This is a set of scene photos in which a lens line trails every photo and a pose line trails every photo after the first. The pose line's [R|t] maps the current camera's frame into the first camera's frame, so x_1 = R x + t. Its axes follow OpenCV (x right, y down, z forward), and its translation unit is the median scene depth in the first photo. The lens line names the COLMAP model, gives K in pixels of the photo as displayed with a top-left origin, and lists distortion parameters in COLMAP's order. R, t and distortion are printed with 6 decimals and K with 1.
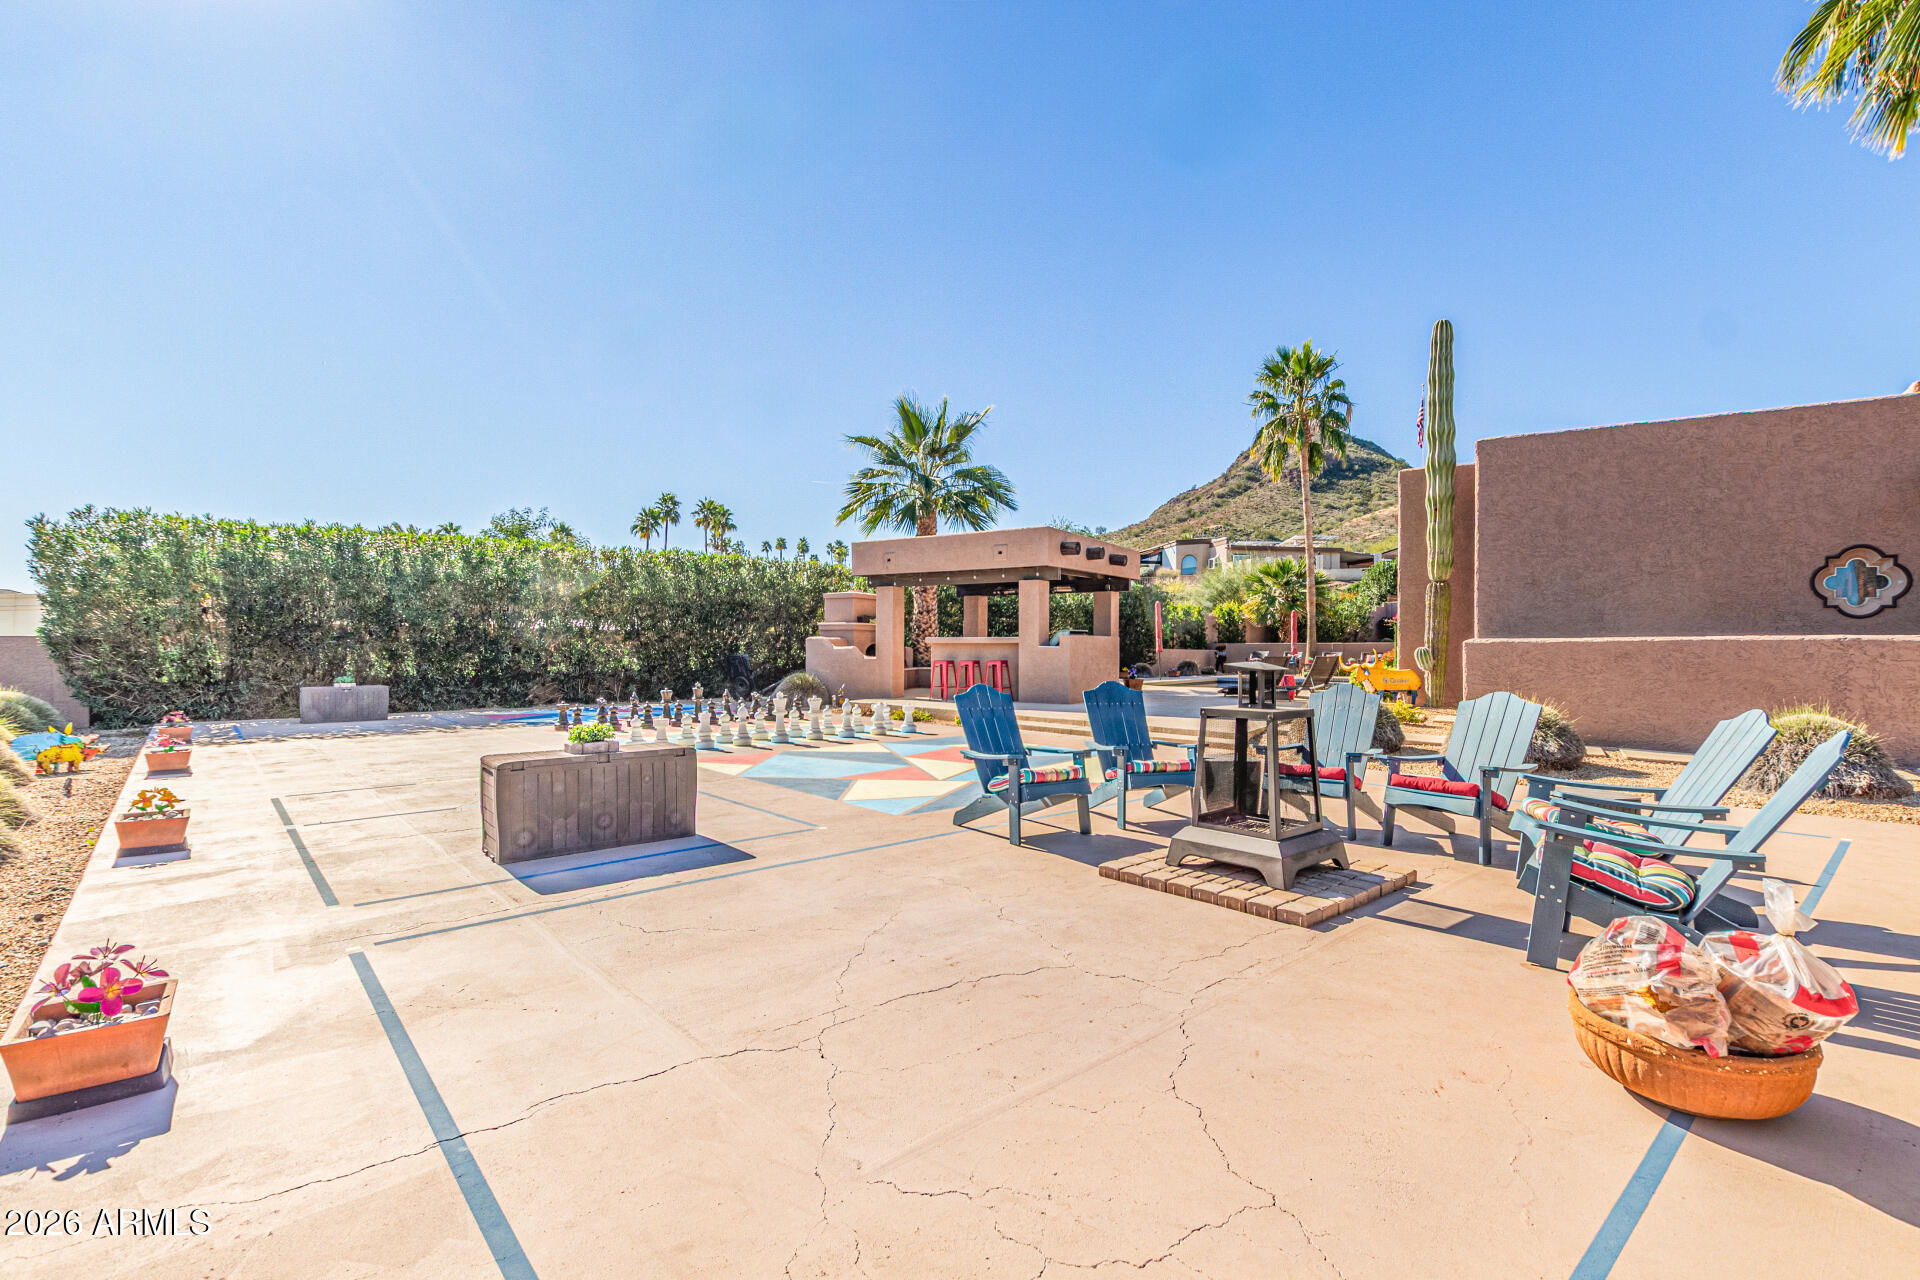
lens RADIAL K [[882.2, 0, 960.0], [0, 882.2, 640.0], [0, 0, 1]] dist [0.001453, 0.000057]
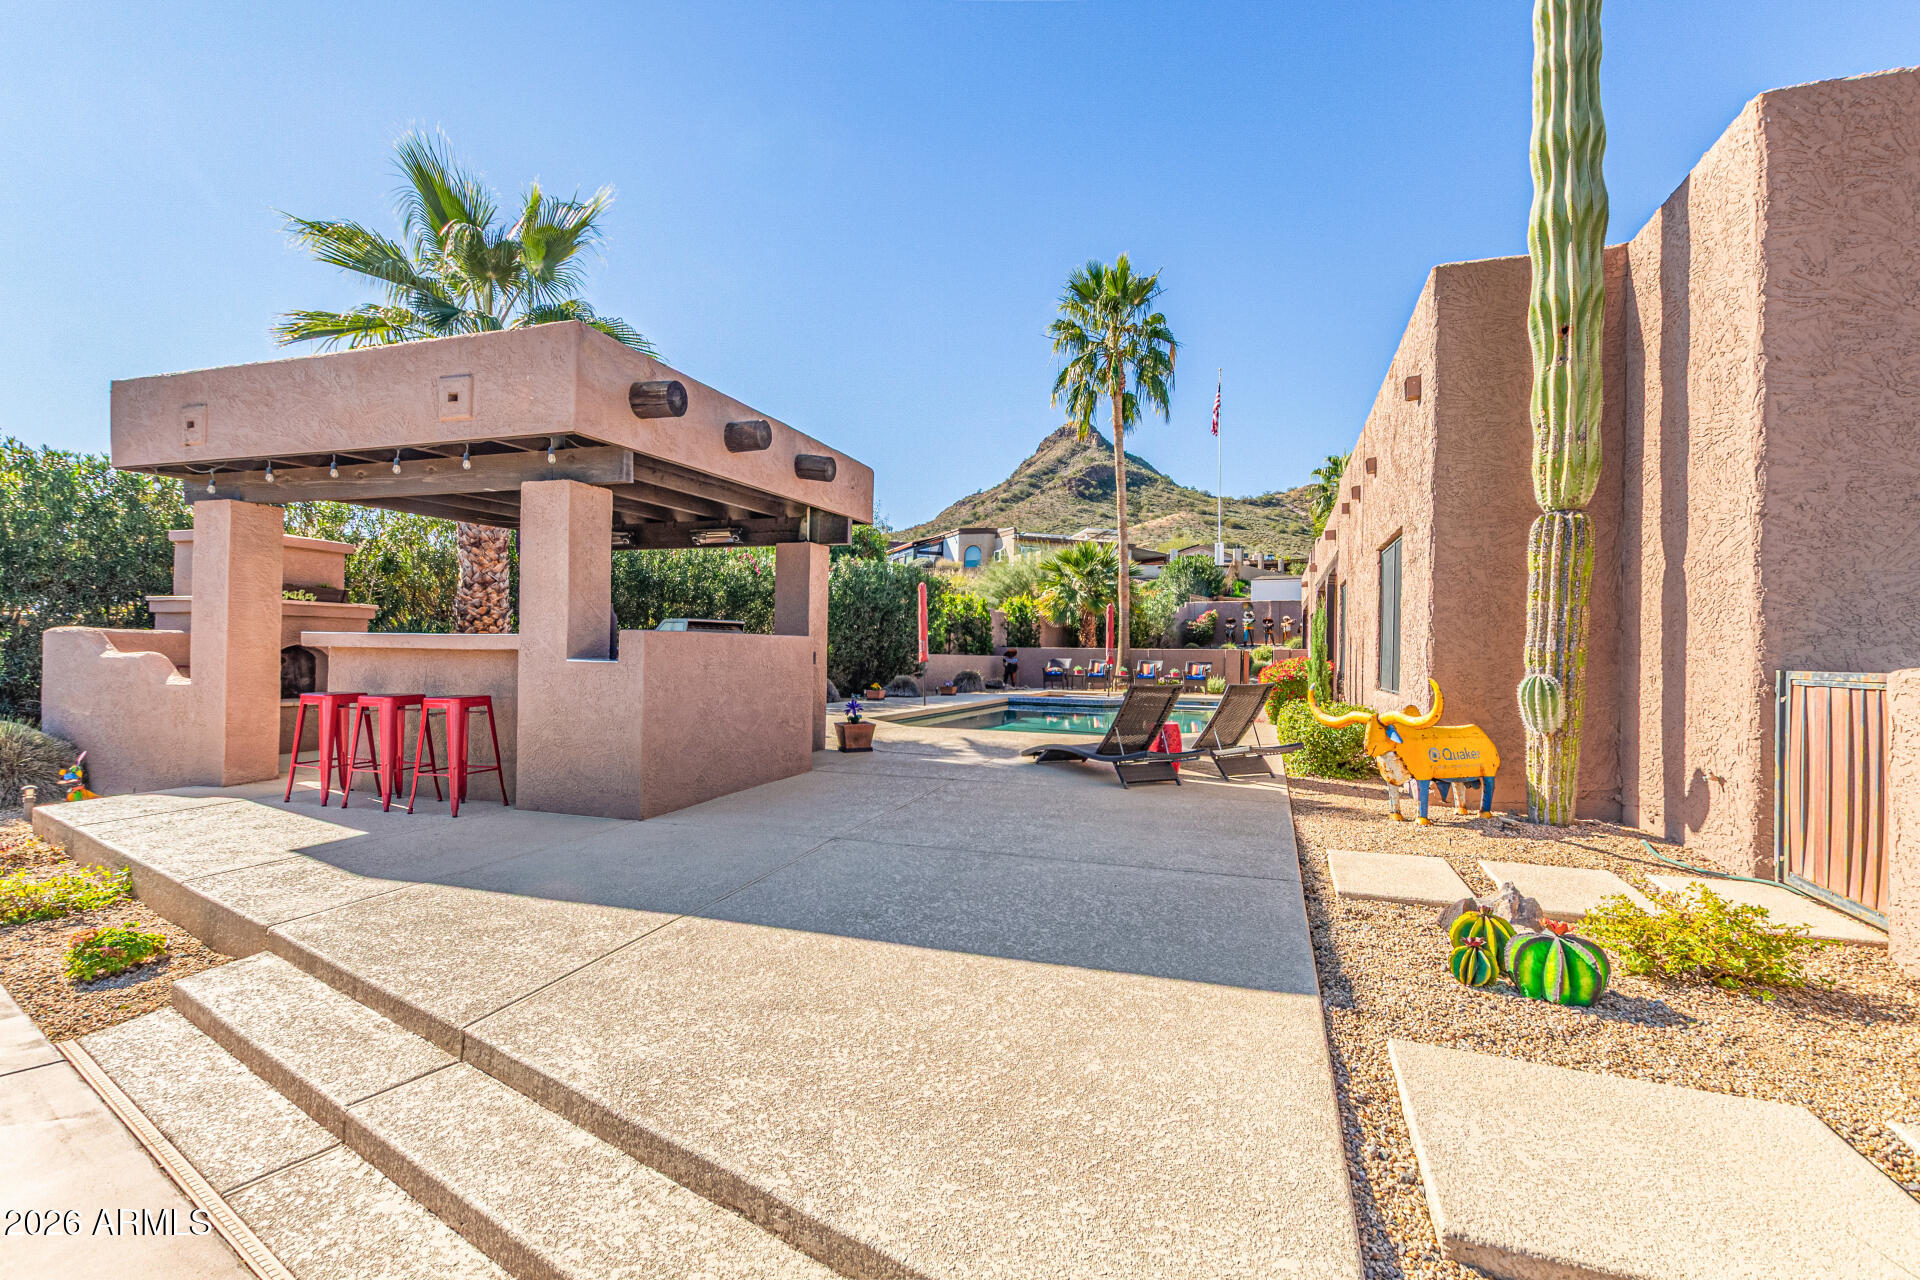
lens RADIAL K [[882.2, 0, 960.0], [0, 882.2, 640.0], [0, 0, 1]] dist [0.001453, 0.000057]
pose [[0.971364, 0.013396, 0.237220, 0.067510], [-0.013494, 0.999908, -0.001213, -0.001302], [-0.237214, -0.002023, 0.971455, 0.252075]]
